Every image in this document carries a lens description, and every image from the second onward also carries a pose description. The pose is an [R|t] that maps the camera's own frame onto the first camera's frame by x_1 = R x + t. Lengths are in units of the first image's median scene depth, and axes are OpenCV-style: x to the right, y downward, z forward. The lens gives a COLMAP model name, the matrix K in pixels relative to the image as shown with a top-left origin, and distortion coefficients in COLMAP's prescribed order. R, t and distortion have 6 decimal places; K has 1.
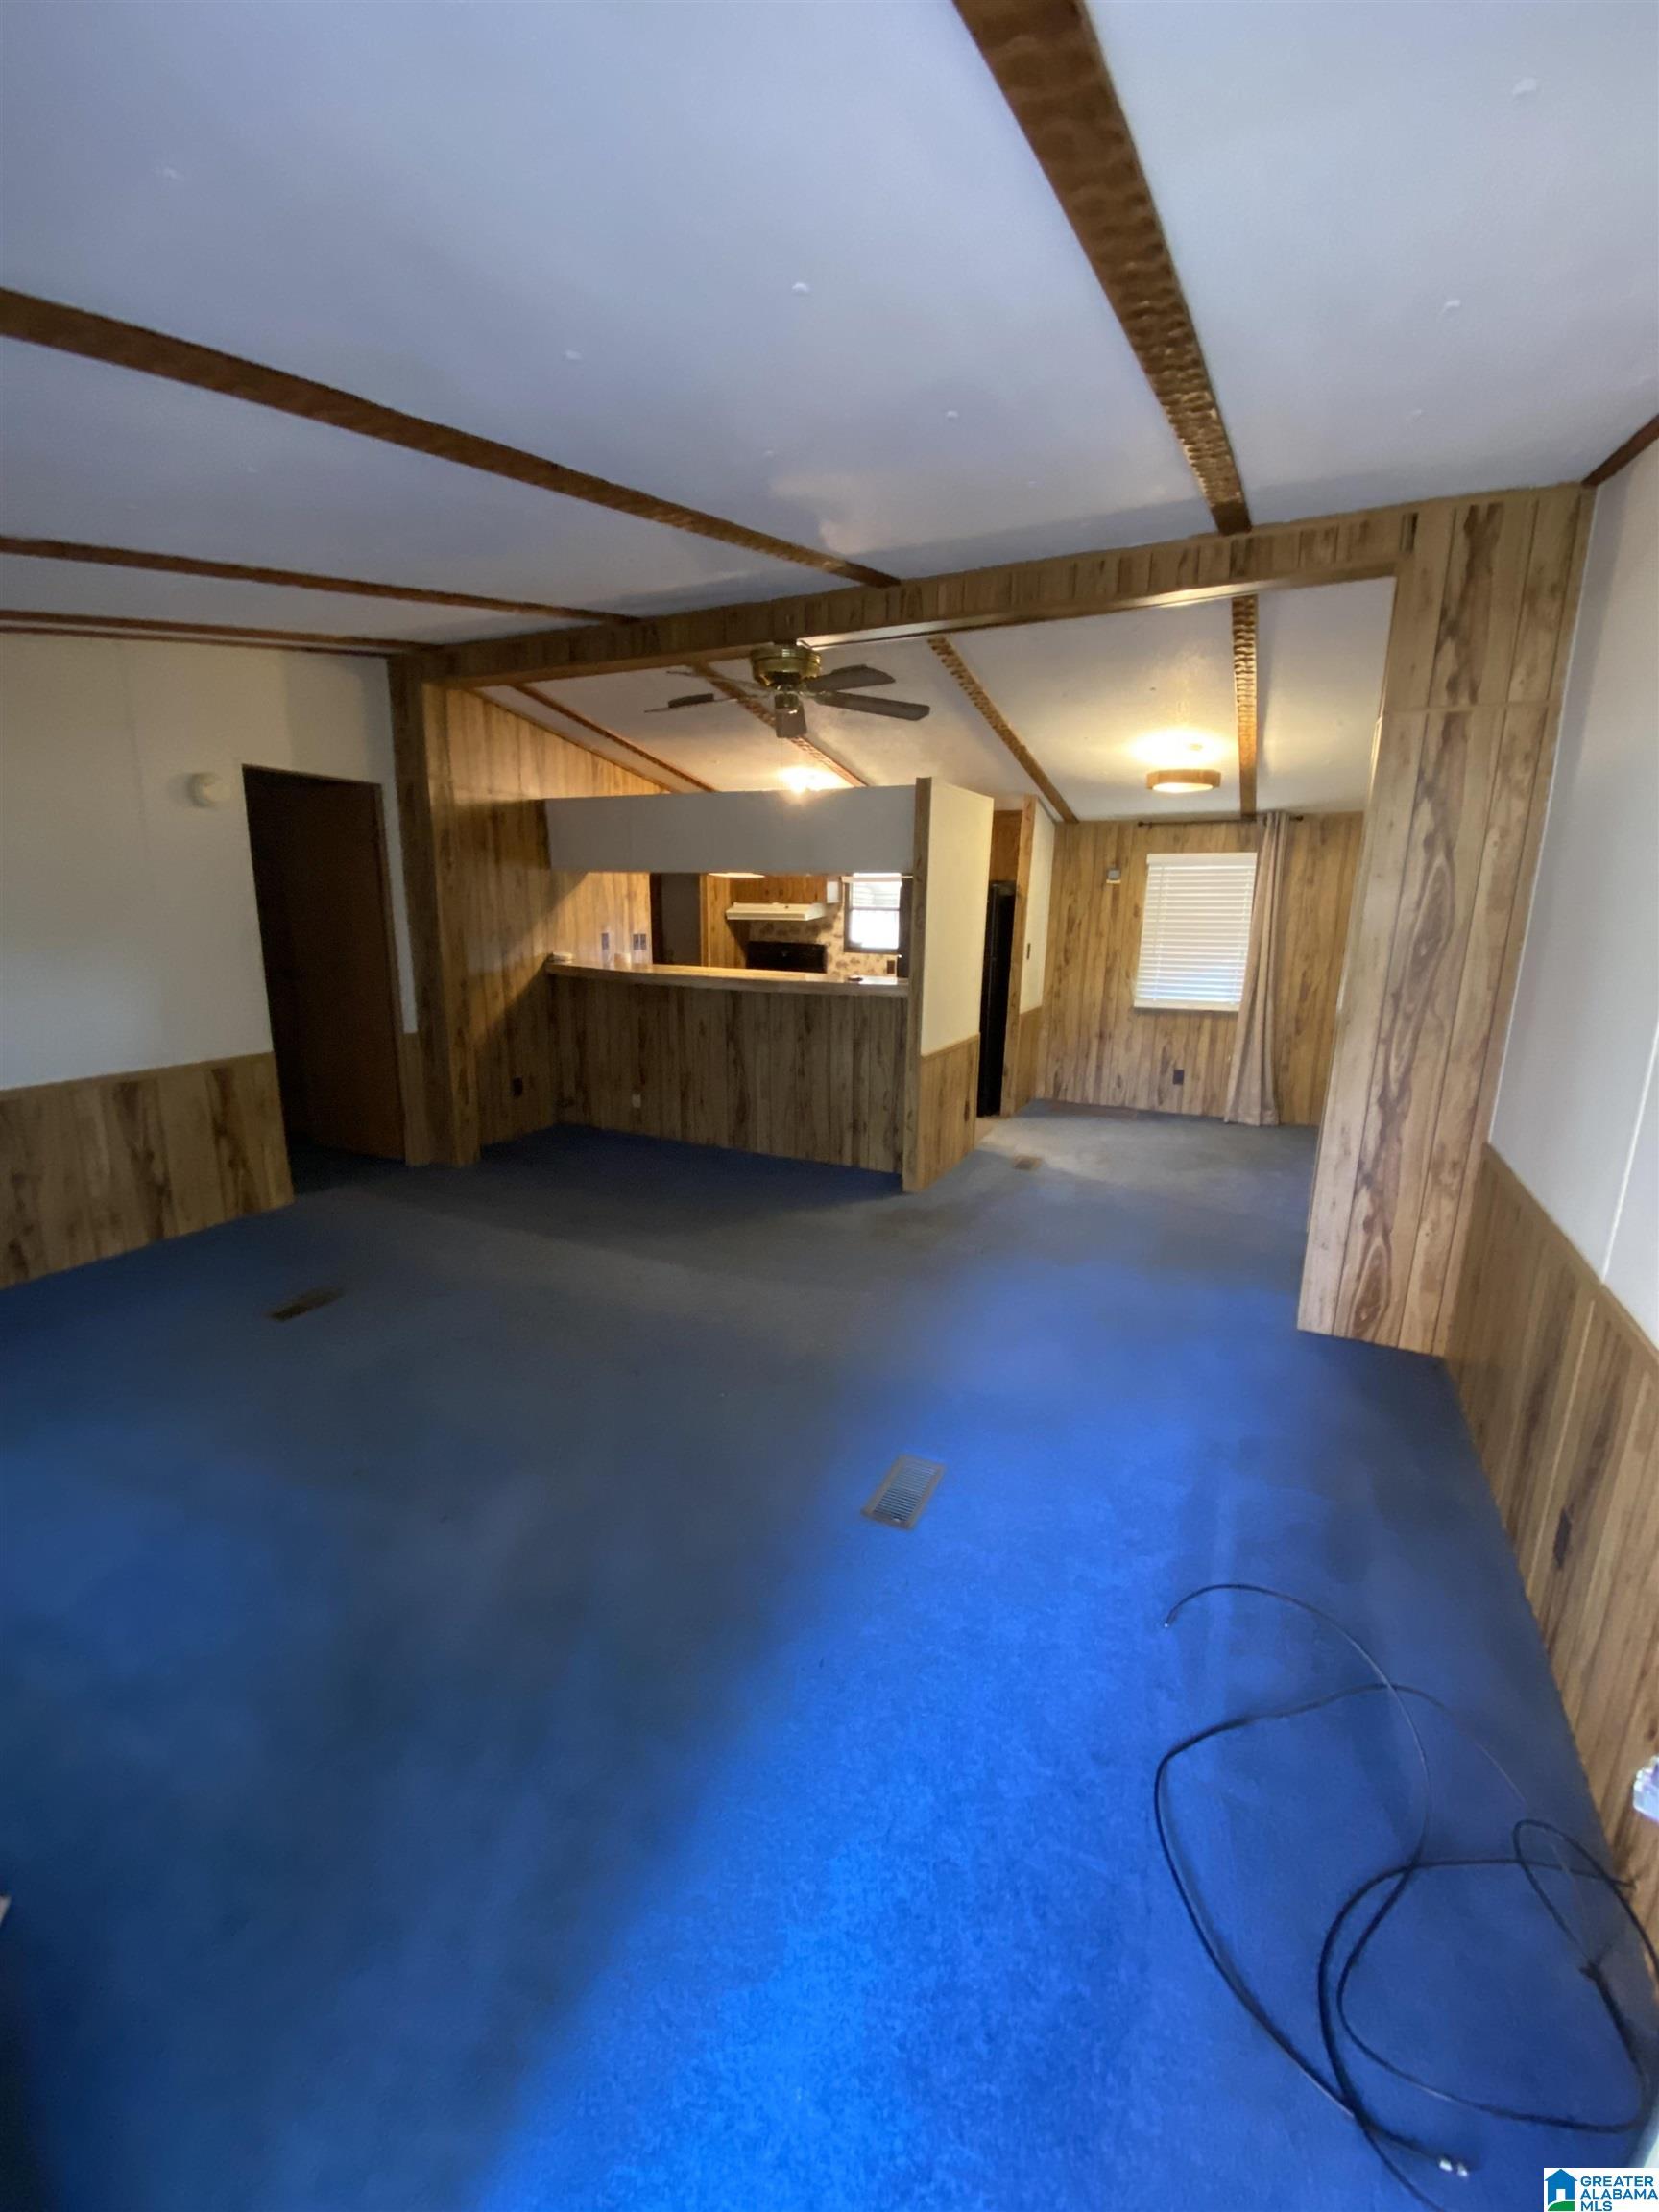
lens RADIAL K [[903.4, 0, 839.0], [0, 903.4, 1114.3], [0, 0, 1]] dist [0.027902, -0.000961]
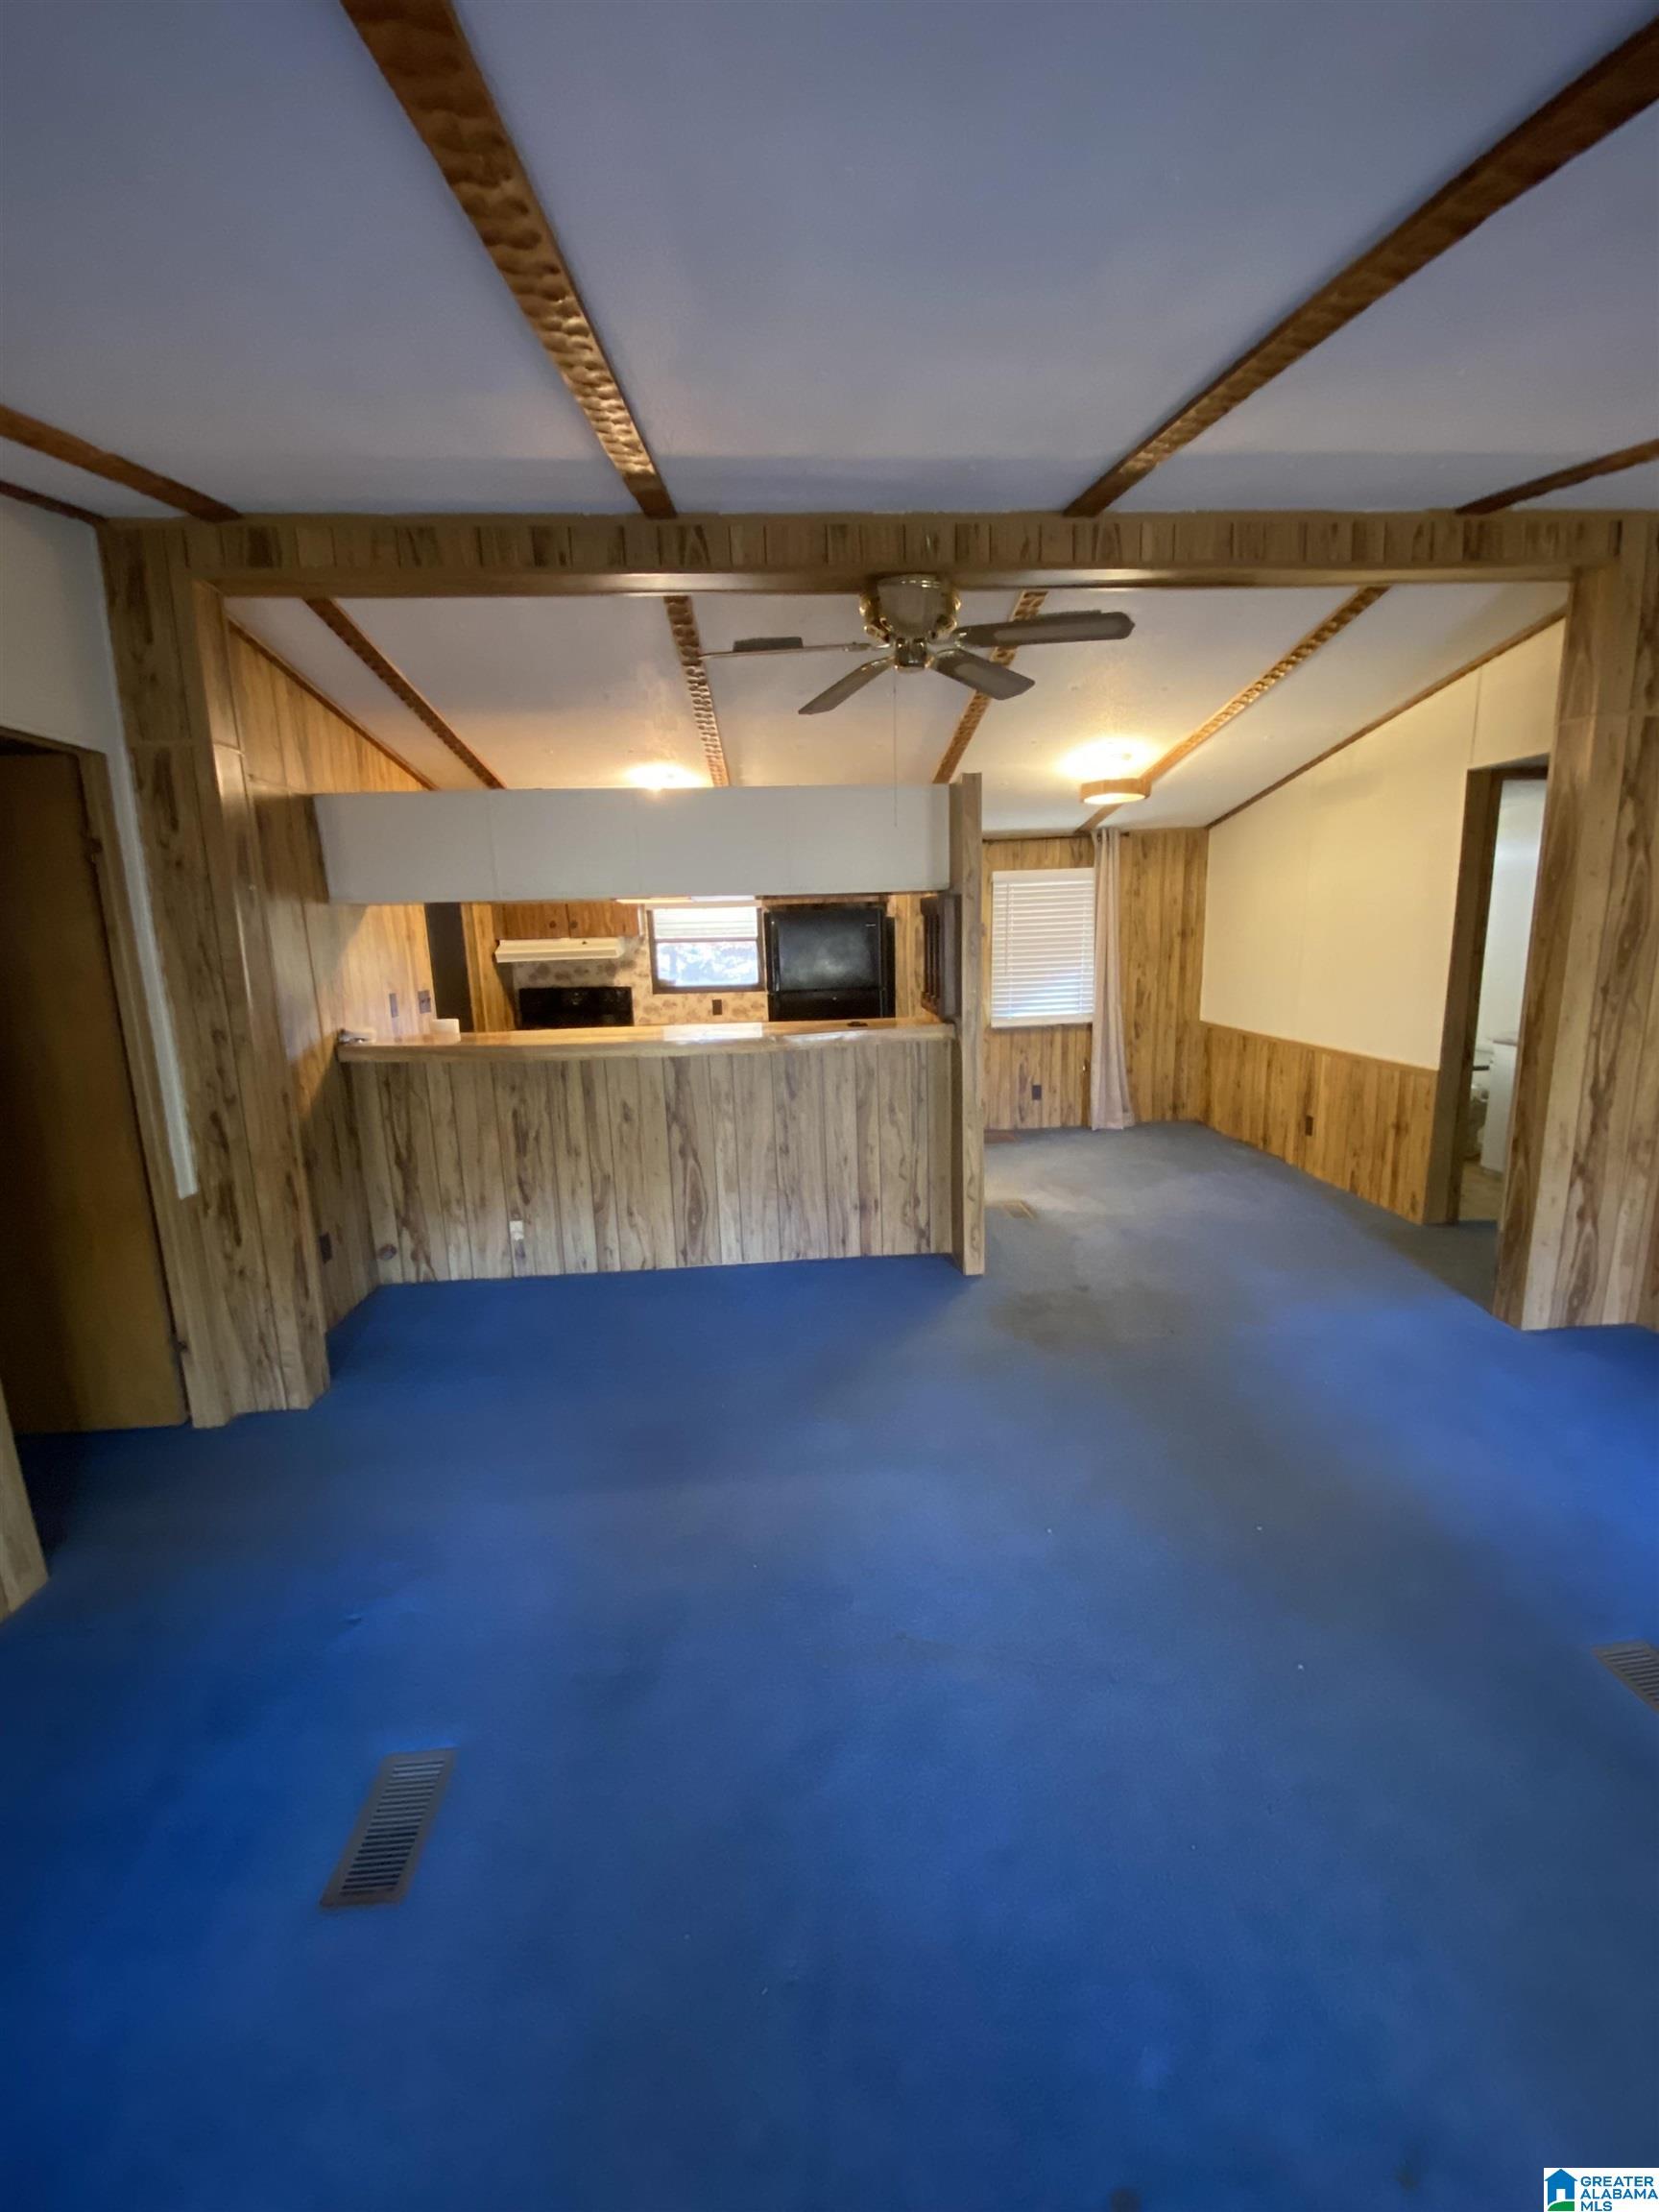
lens RADIAL K [[903.4, 0, 831.2], [0, 903.4, 1108.7], [0, 0, 1]] dist [0.027902, -0.000961]
pose [[0.861551, -0.139825, 0.488035, -0.350162], [0.156667, 0.987631, 0.006392, -0.074430], [-0.482892, 0.070952, 0.872800, 0.279162]]
